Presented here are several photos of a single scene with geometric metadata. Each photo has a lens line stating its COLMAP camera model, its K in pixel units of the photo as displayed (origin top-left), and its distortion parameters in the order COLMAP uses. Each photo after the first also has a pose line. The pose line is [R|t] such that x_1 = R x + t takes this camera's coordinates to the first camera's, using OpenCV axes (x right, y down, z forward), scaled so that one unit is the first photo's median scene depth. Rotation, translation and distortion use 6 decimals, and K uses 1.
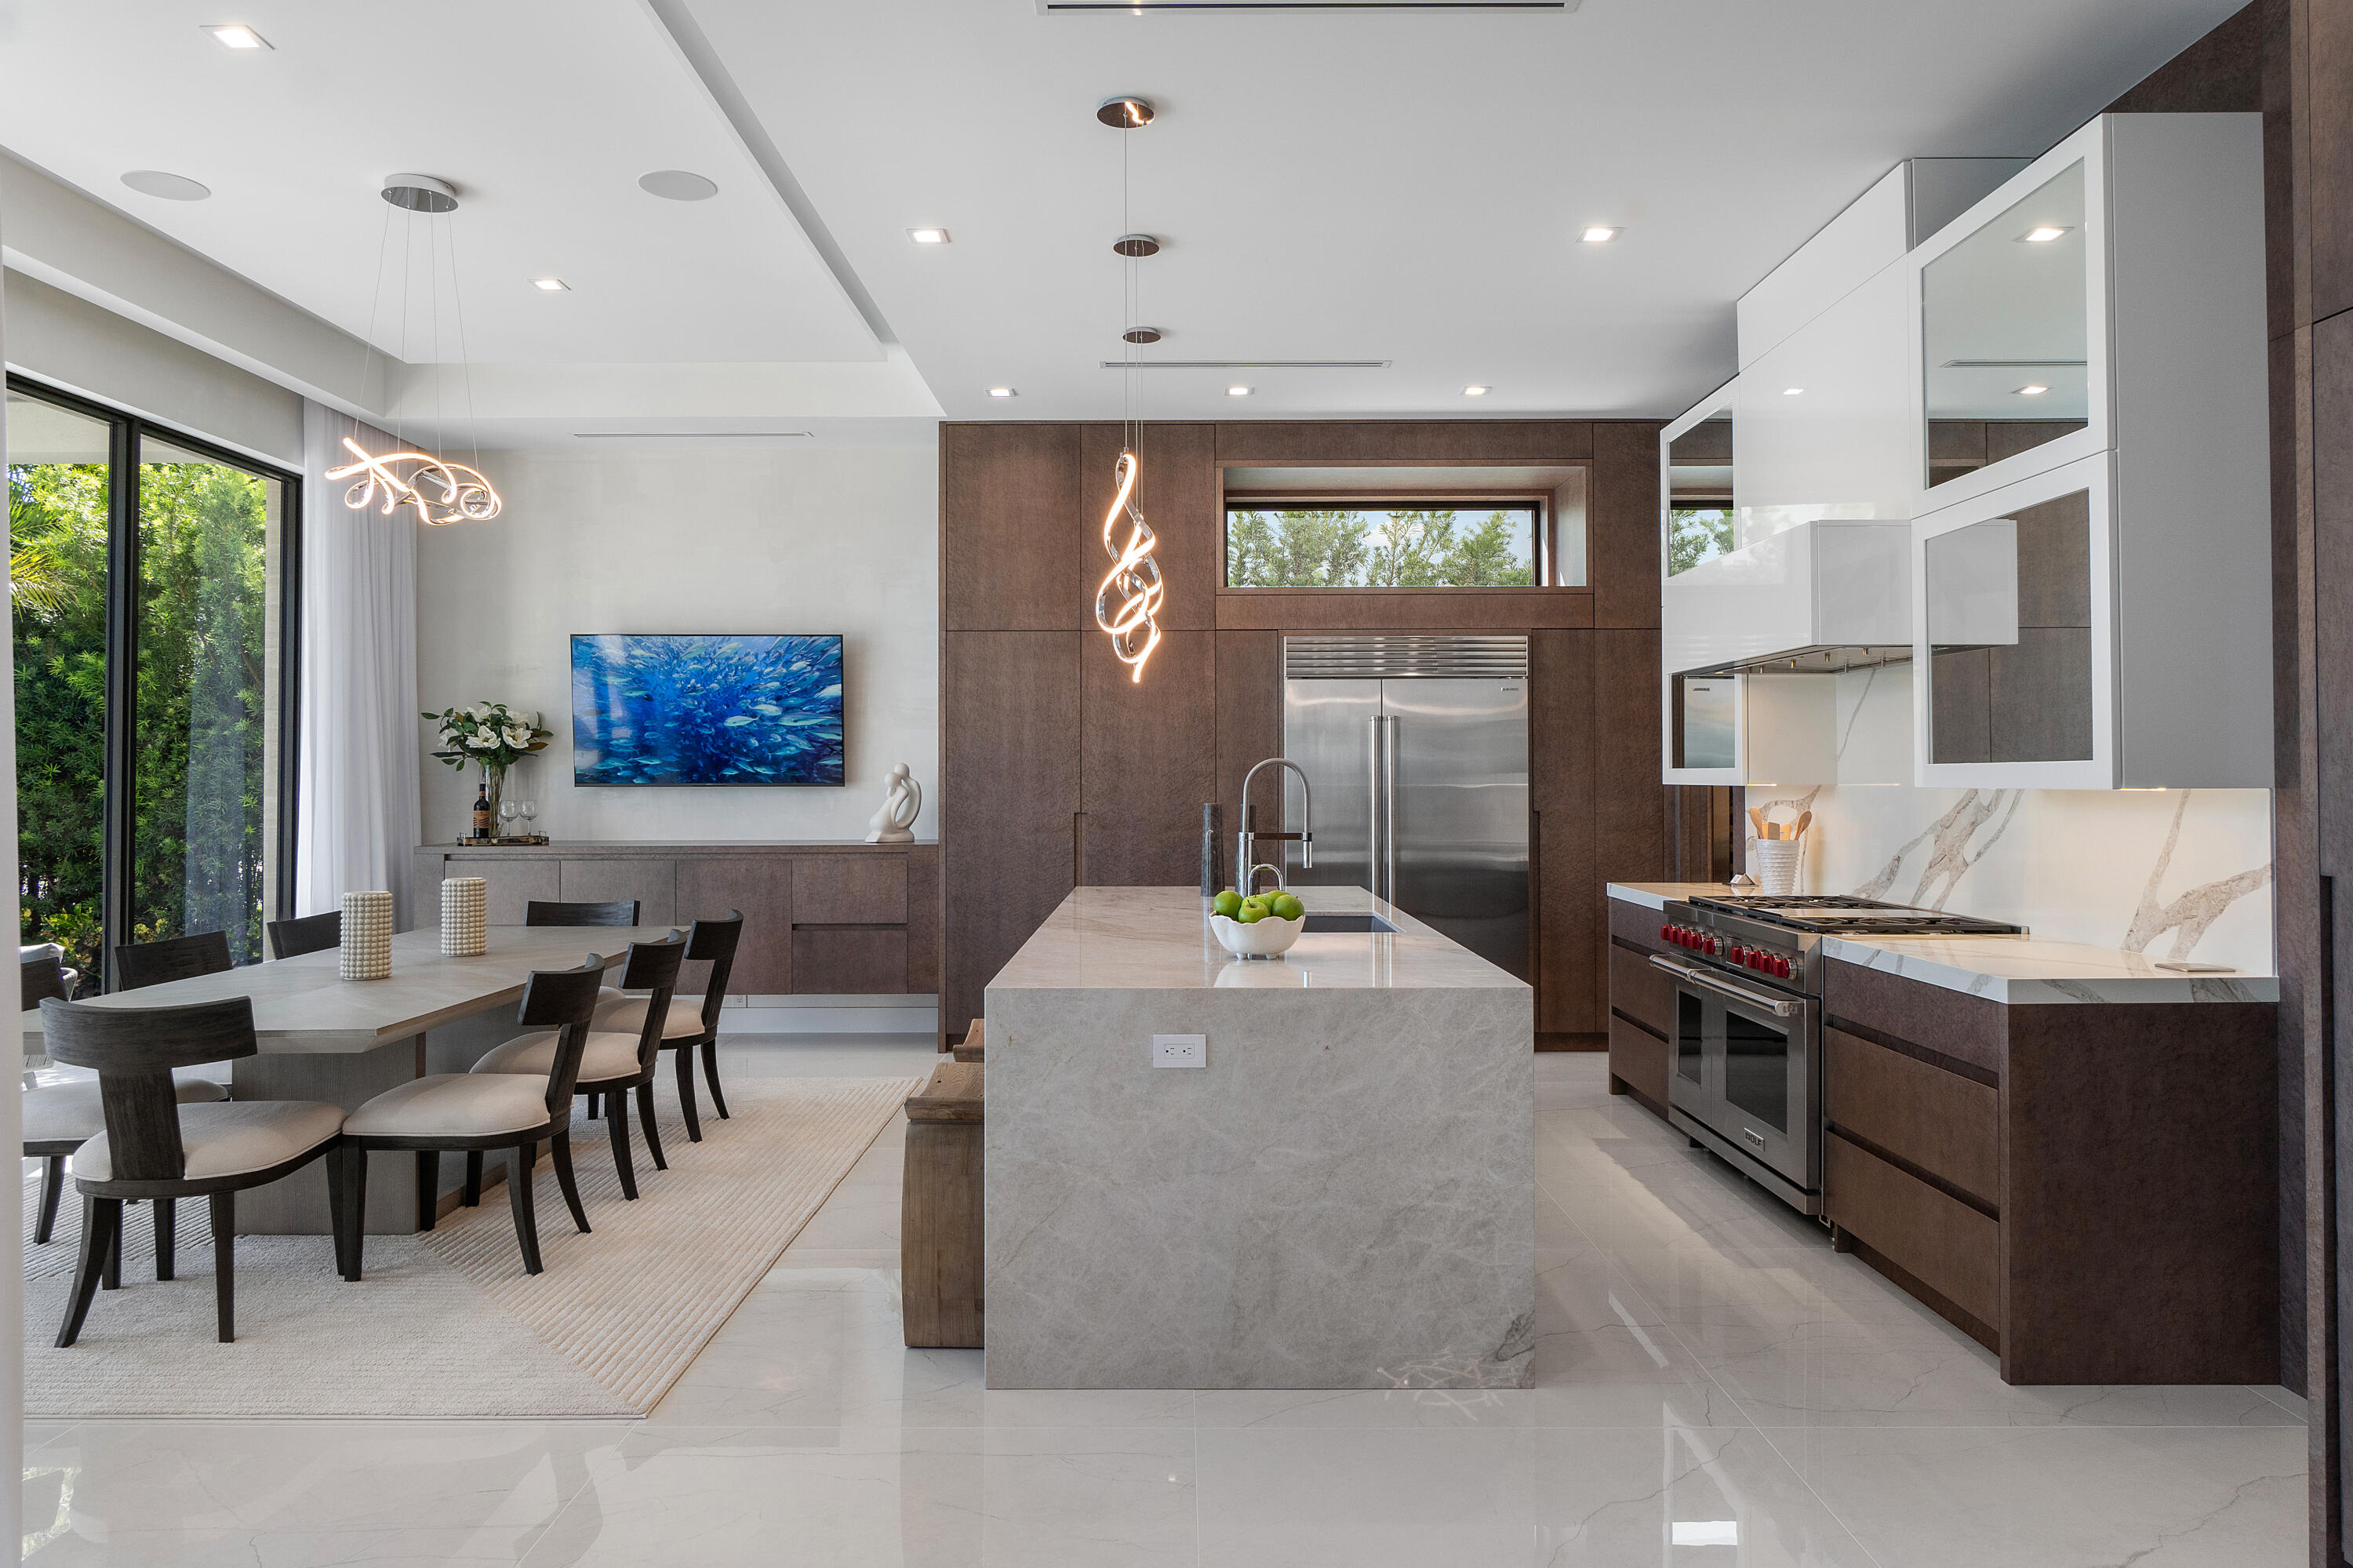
lens RADIAL K [[1457.1, 0, 1179.0], [0, 1457.1, 775.6], [0, 0, 1]] dist [0.000621, -0.000880]
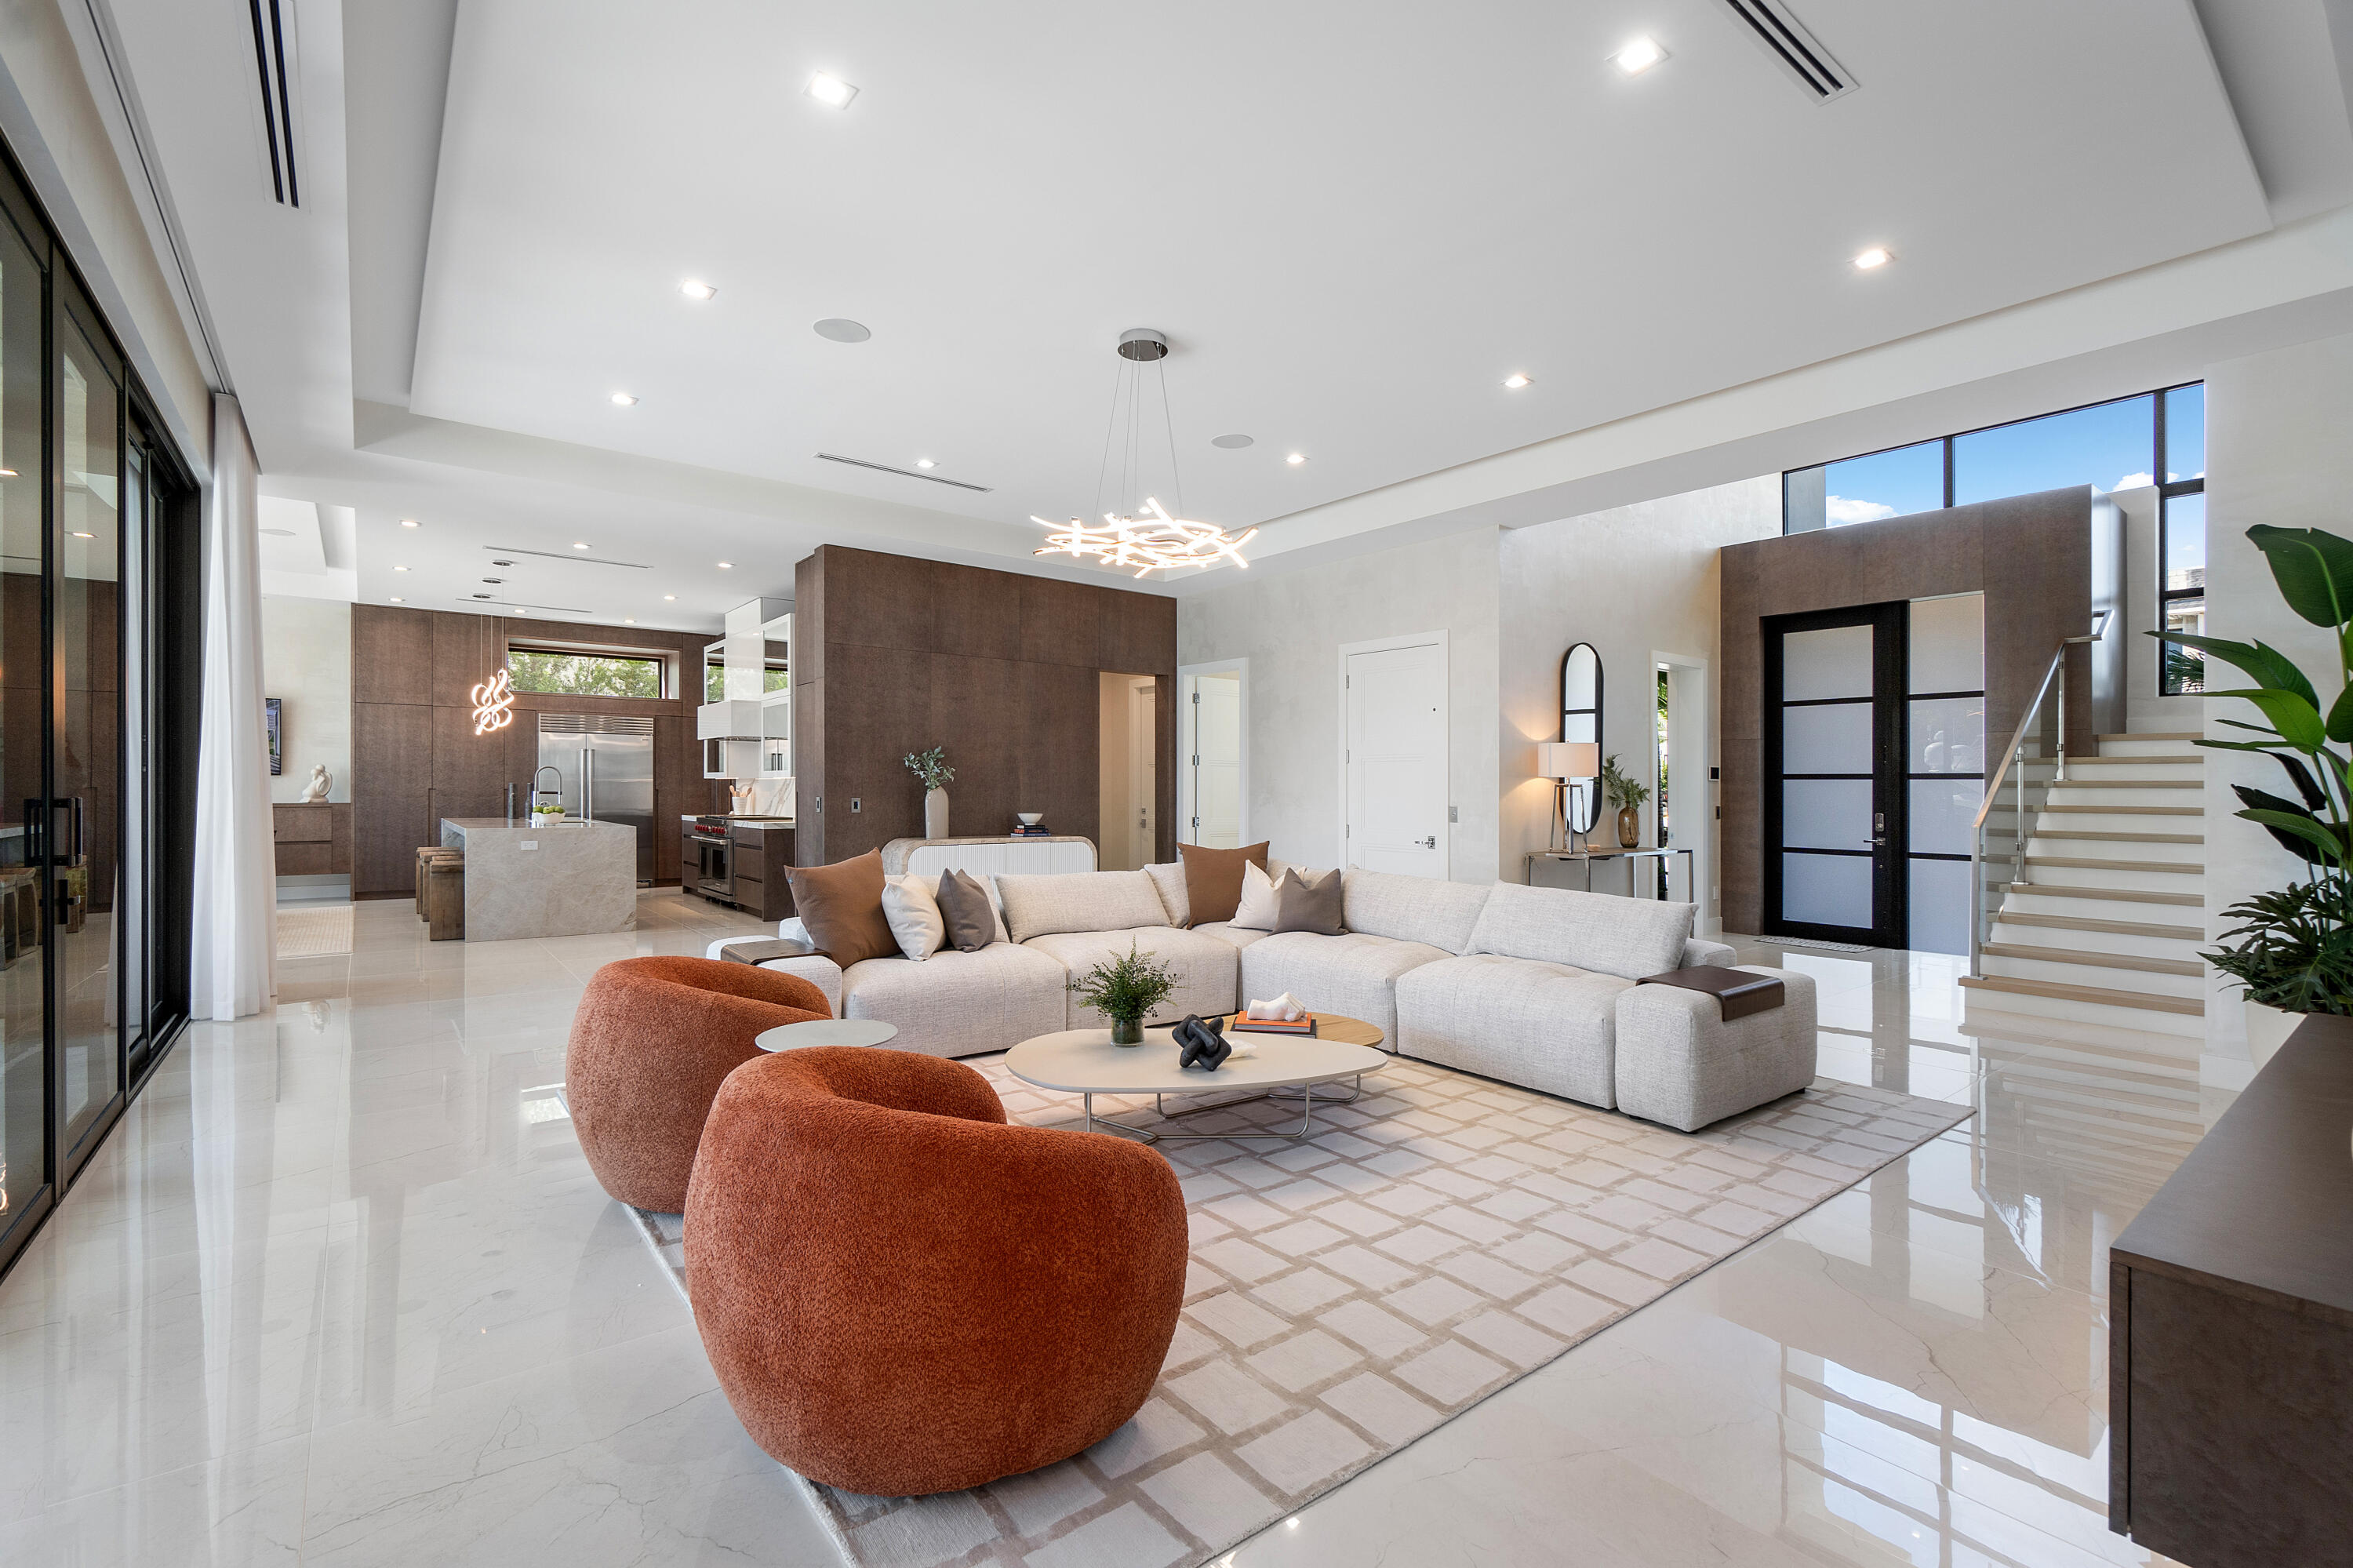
lens RADIAL K [[1060.2, 0, 1162.4], [0, 1060.2, 788.0], [0, 0, 1]] dist [-0.003347, -0.000097]
pose [[0.795665, 0.008029, 0.605684, -0.157343], [-0.009906, 0.999951, -0.000243, 0.013983], [-0.605656, -0.005807, 0.795705, -0.937029]]
